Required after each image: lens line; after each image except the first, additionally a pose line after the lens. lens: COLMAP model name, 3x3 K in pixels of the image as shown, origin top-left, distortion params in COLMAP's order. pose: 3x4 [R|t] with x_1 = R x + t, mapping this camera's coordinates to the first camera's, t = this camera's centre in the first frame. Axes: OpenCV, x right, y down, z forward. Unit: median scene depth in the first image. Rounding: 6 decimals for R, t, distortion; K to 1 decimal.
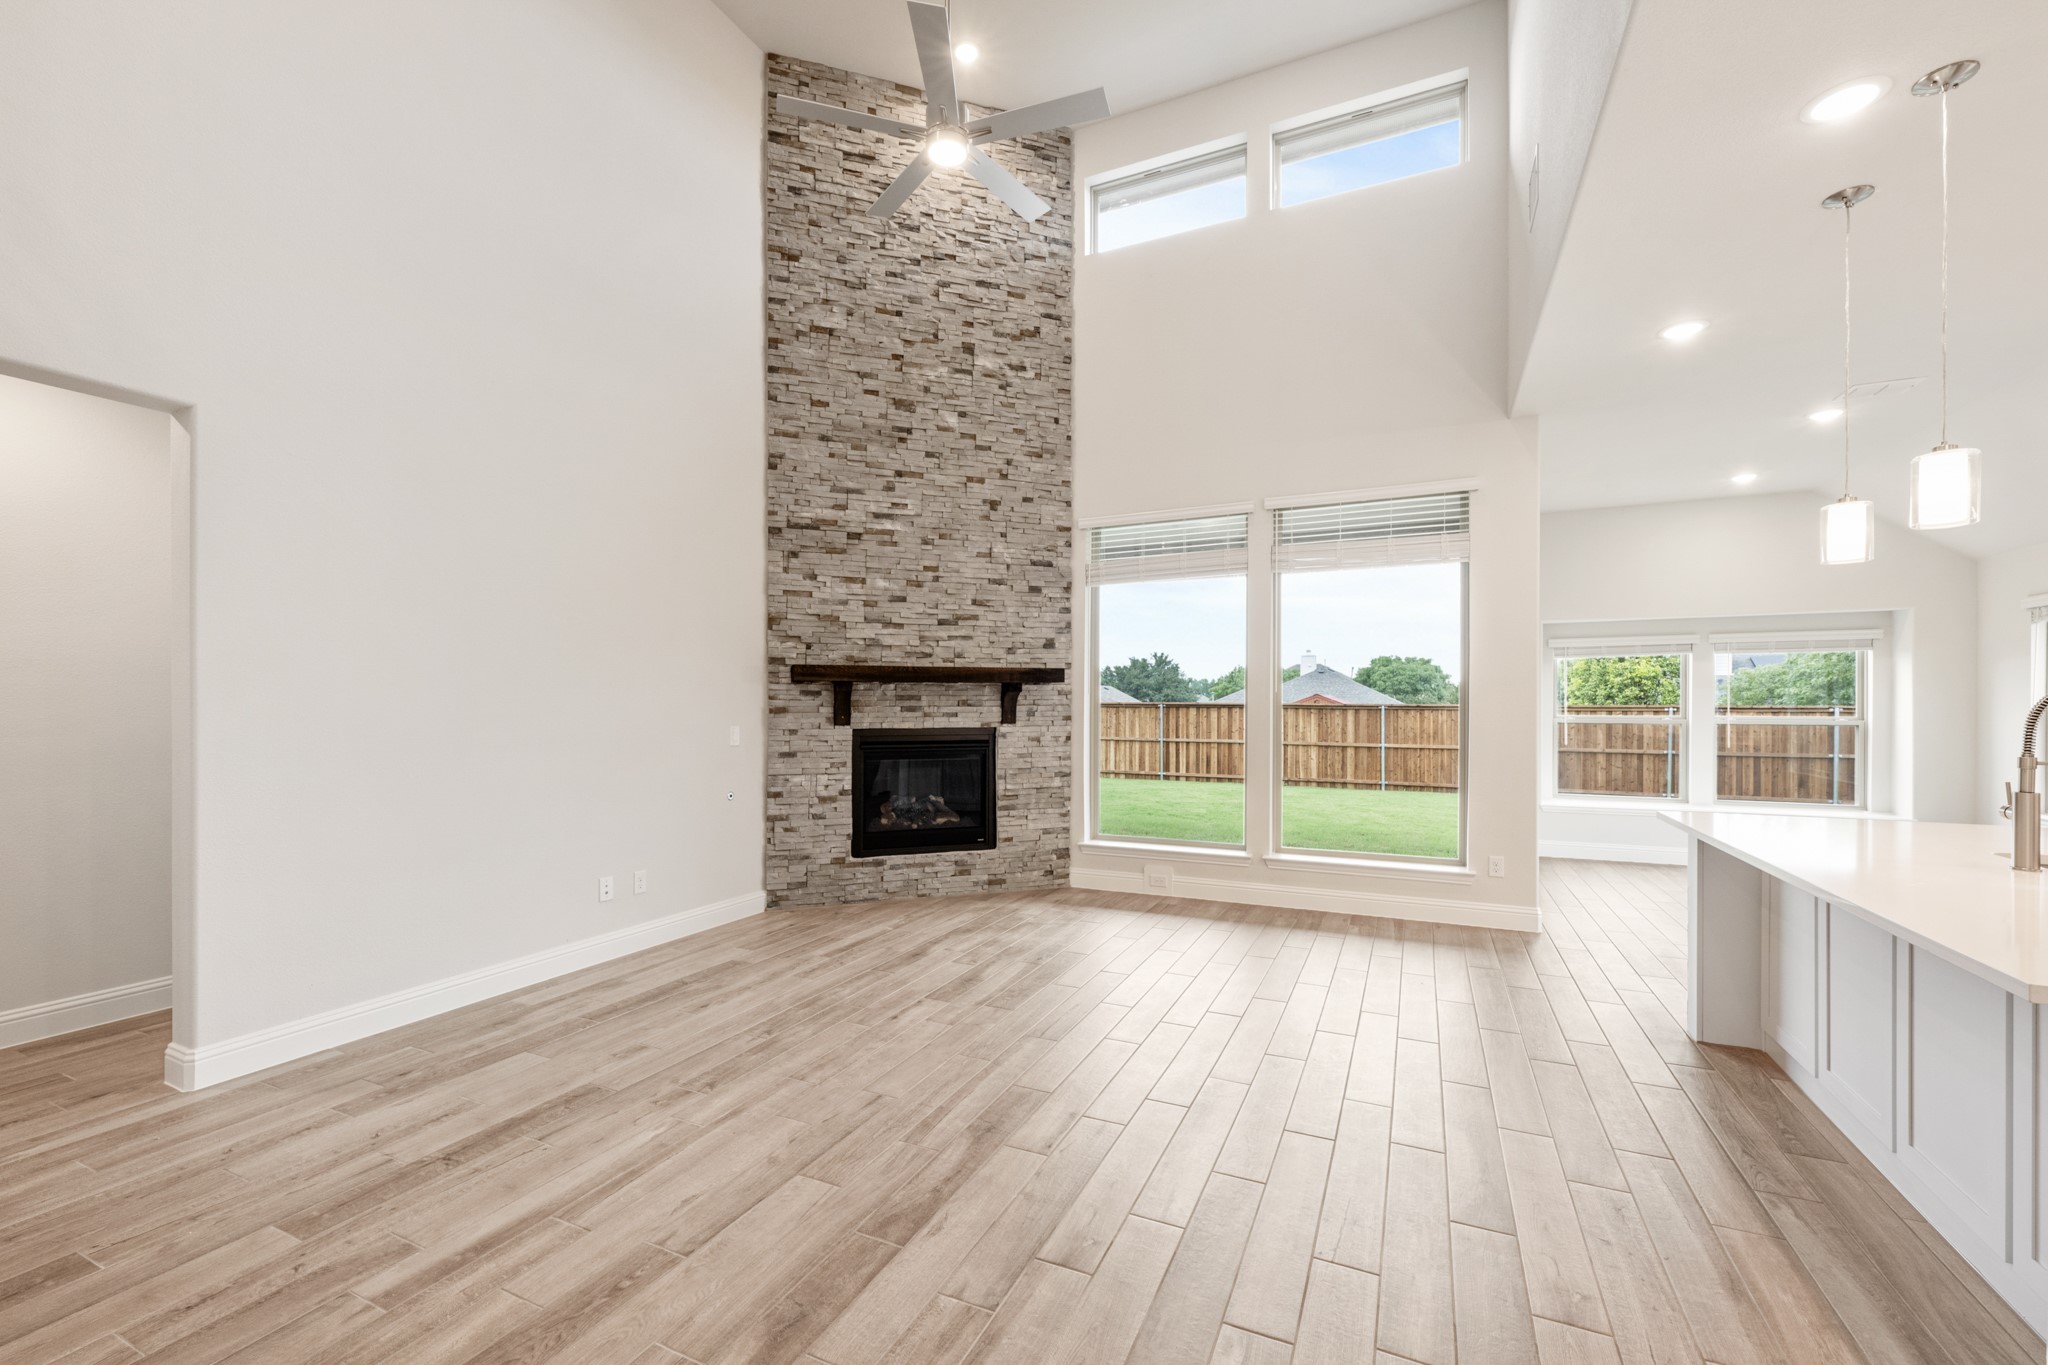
lens RADIAL K [[827.0, 0, 1042.1], [0, 827.0, 708.1], [0, 0, 1]] dist [0.002931, 0.000574]
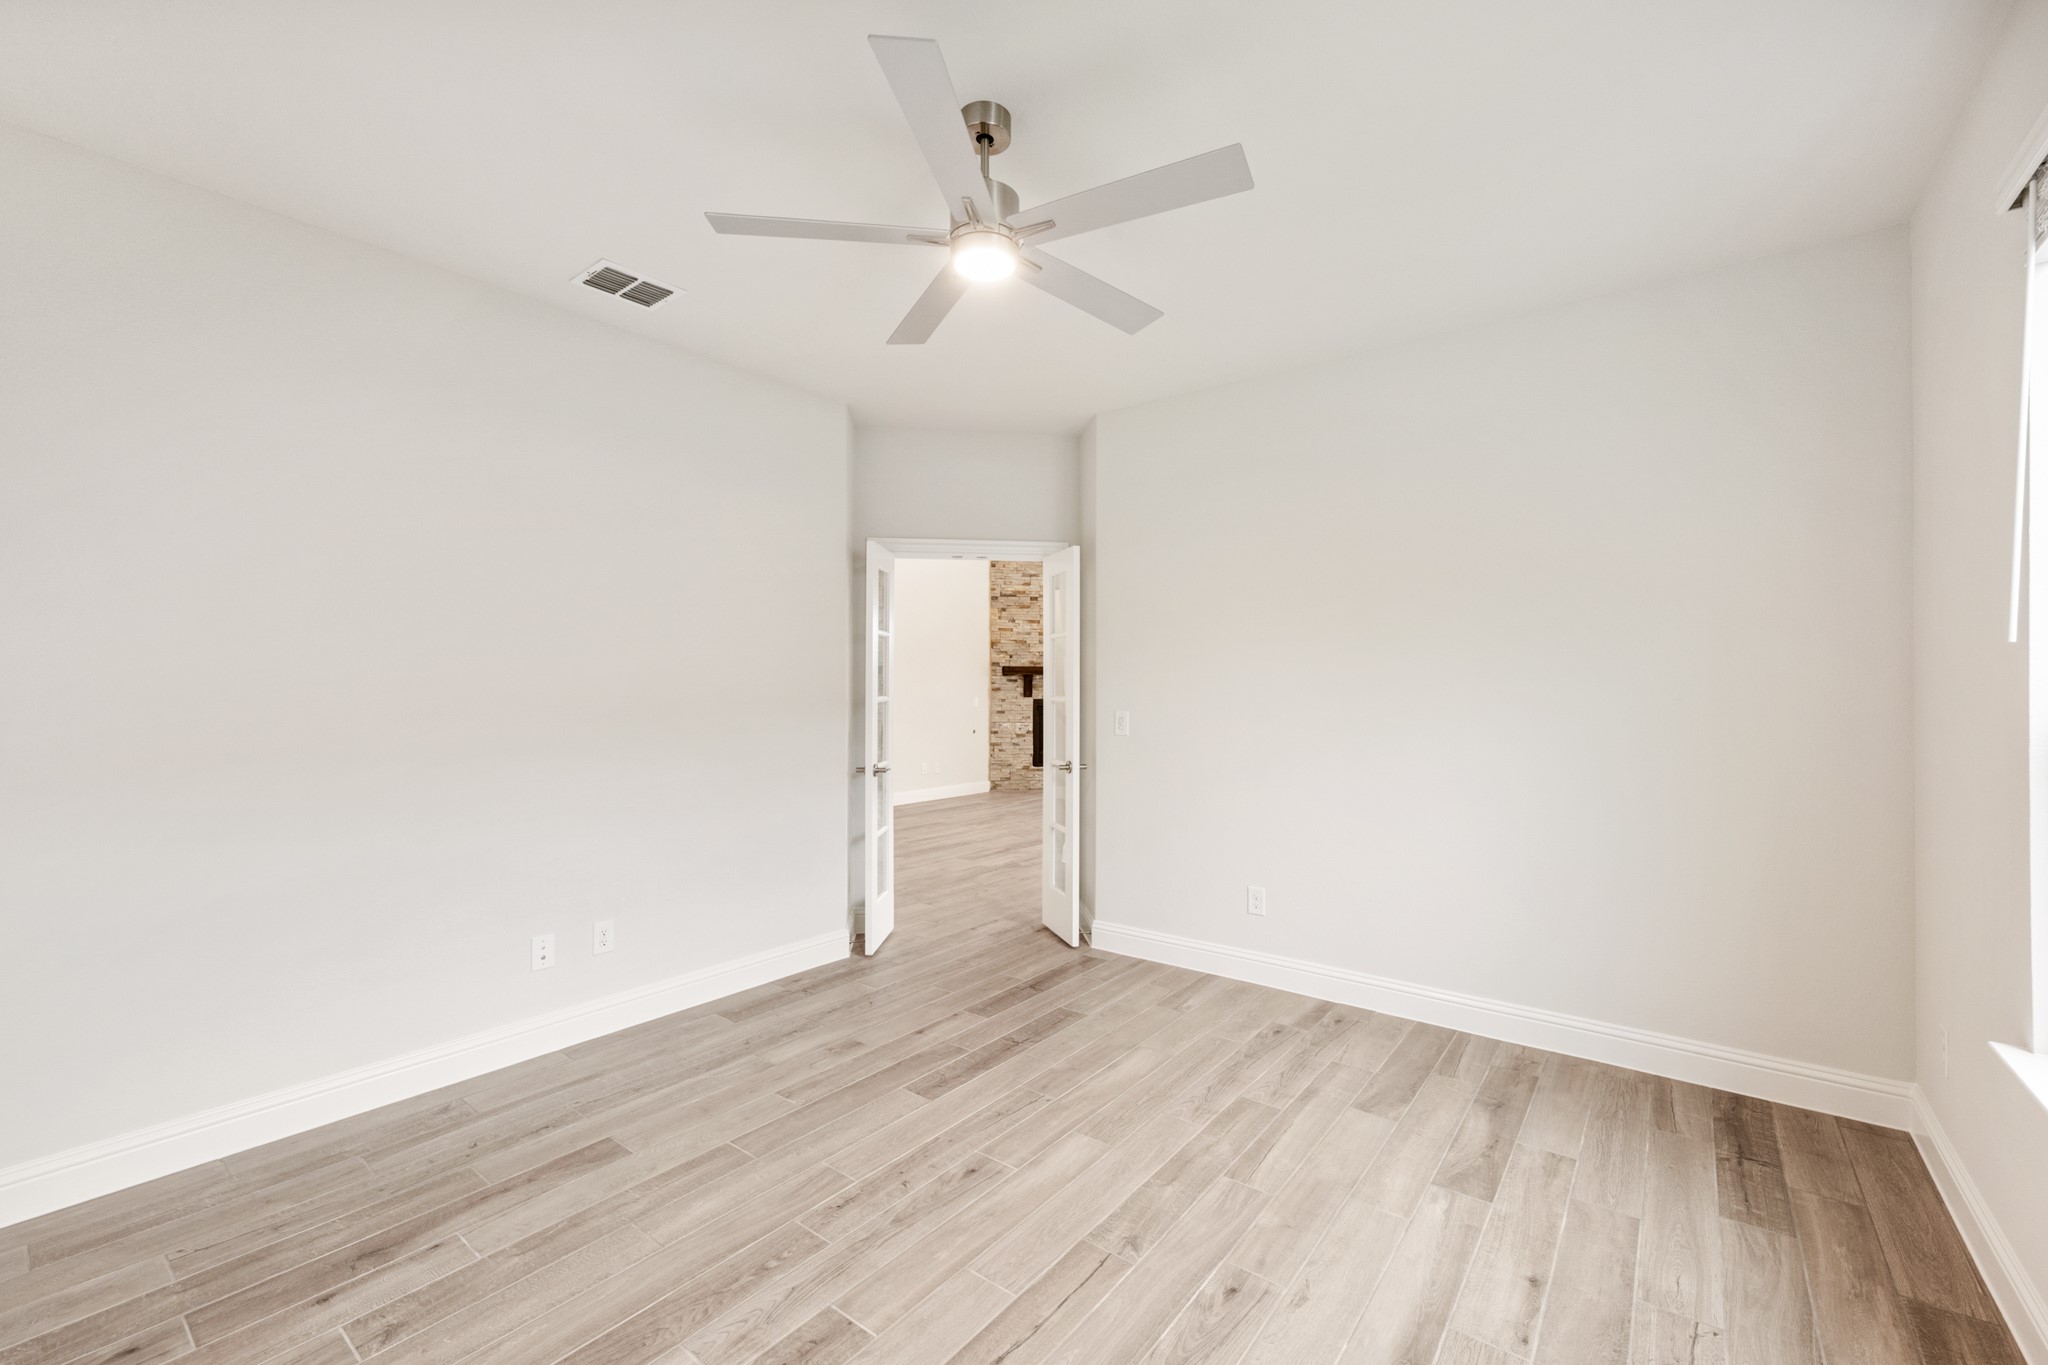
lens RADIAL K [[827.0, 0, 1037.0], [0, 827.0, 698.6], [0, 0, 1]] dist [0.002931, 0.000574]
pose [[0.971701, 0.000556, -0.236215, 0.232794], [-0.000634, 1.000000, -0.000252, 0.024230], [0.236215, 0.000395, 0.971701, -0.861685]]
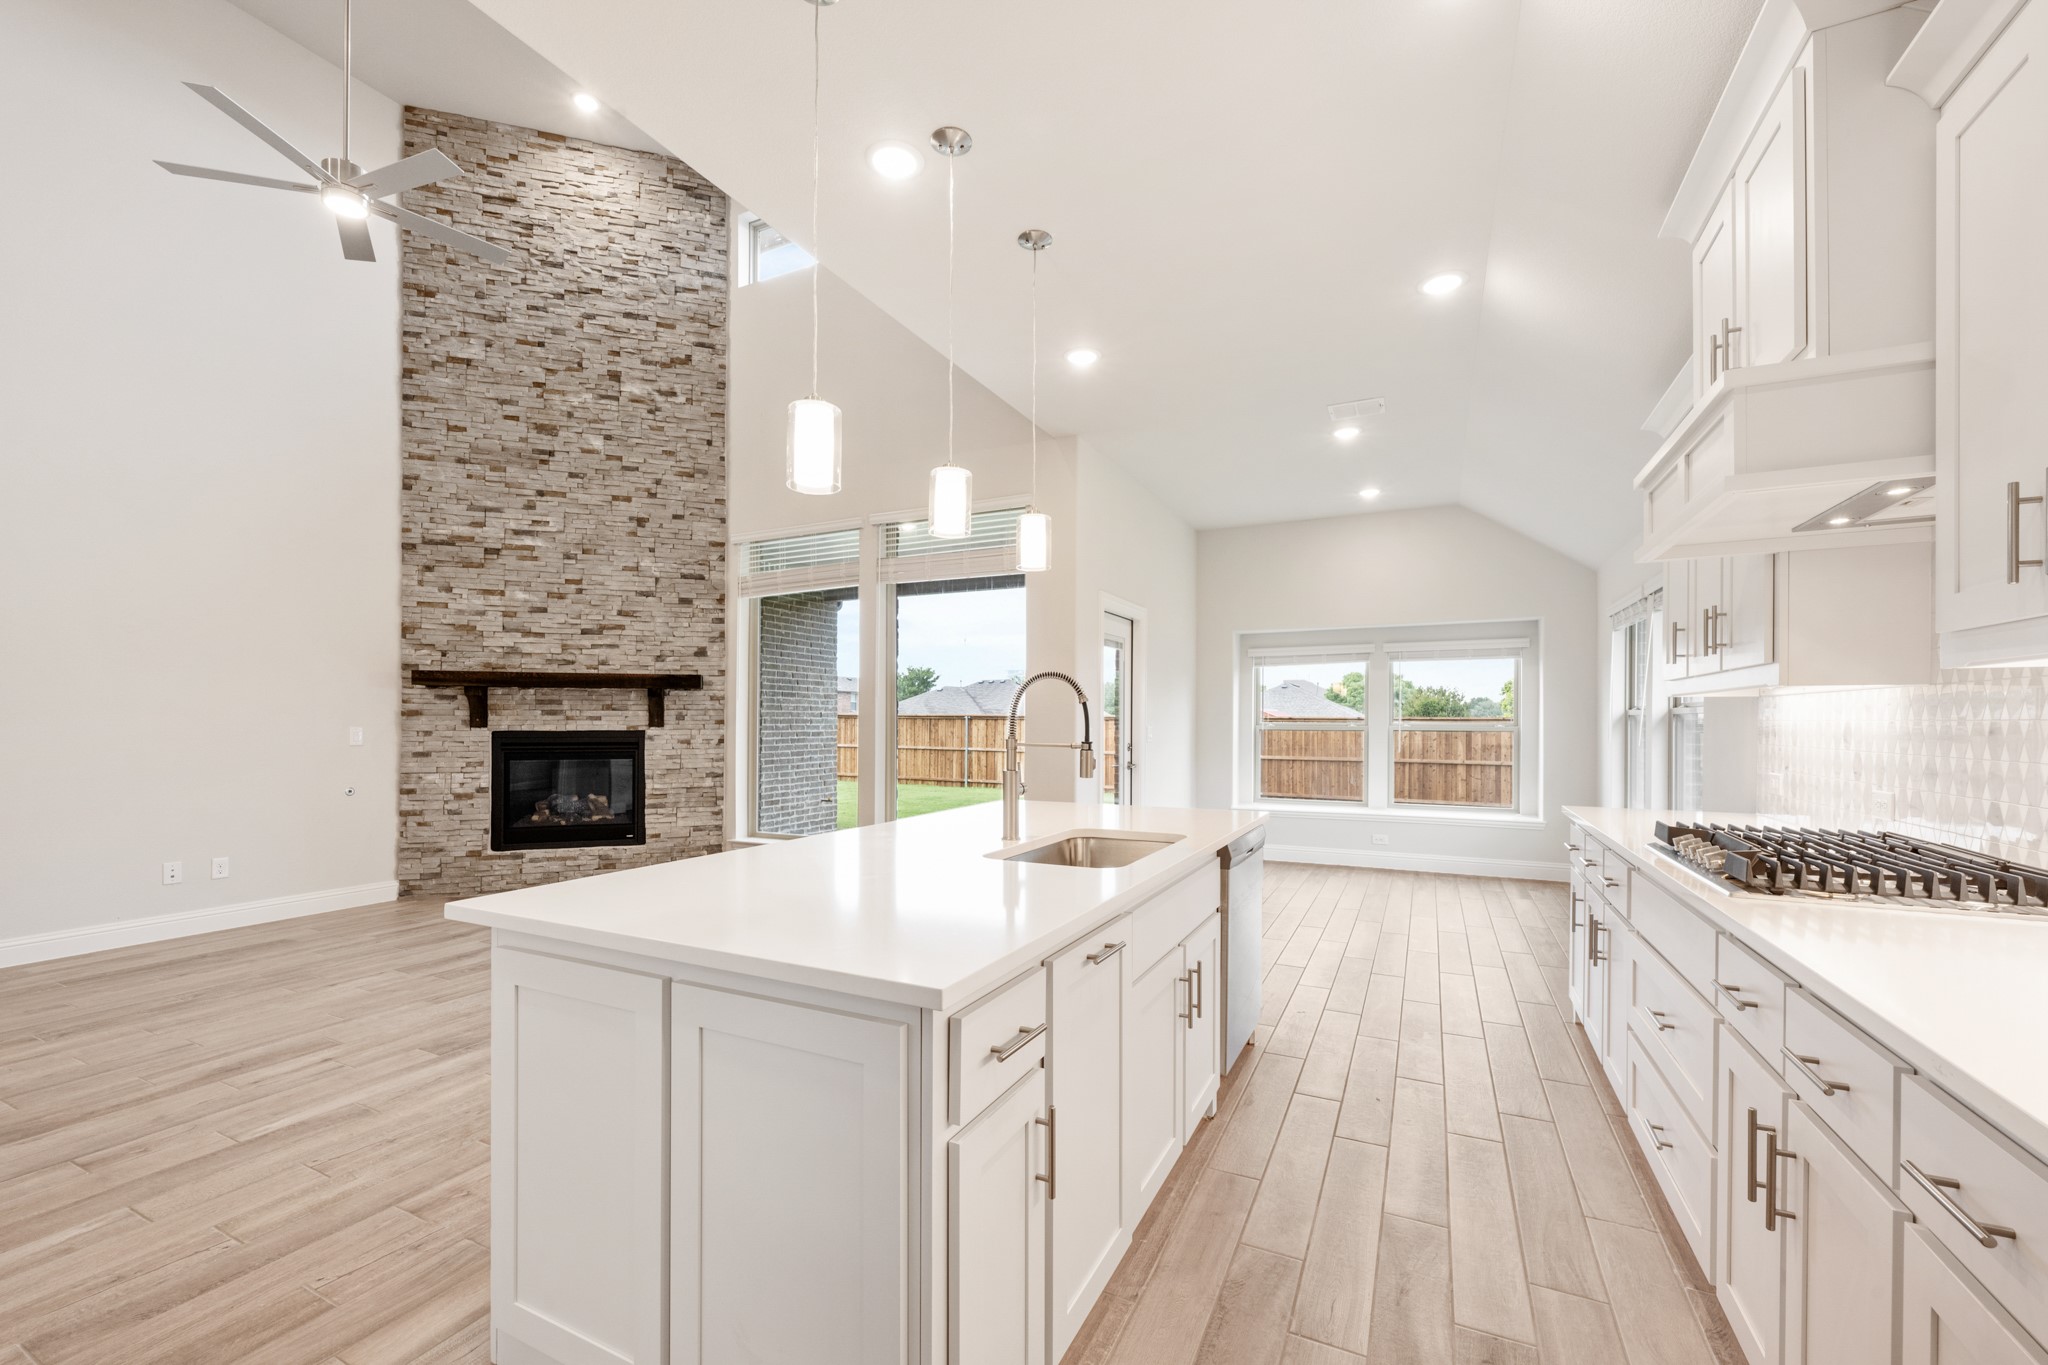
lens RADIAL K [[827.0, 0, 1040.3], [0, 827.0, 718.4], [0, 0, 1]] dist [0.002931, 0.000574]
pose [[0.999695, 0.001083, -0.024661, 0.510827], [-0.001249, 0.999977, -0.006715, 0.015394], [0.024653, 0.006744, 0.999673, -0.056258]]
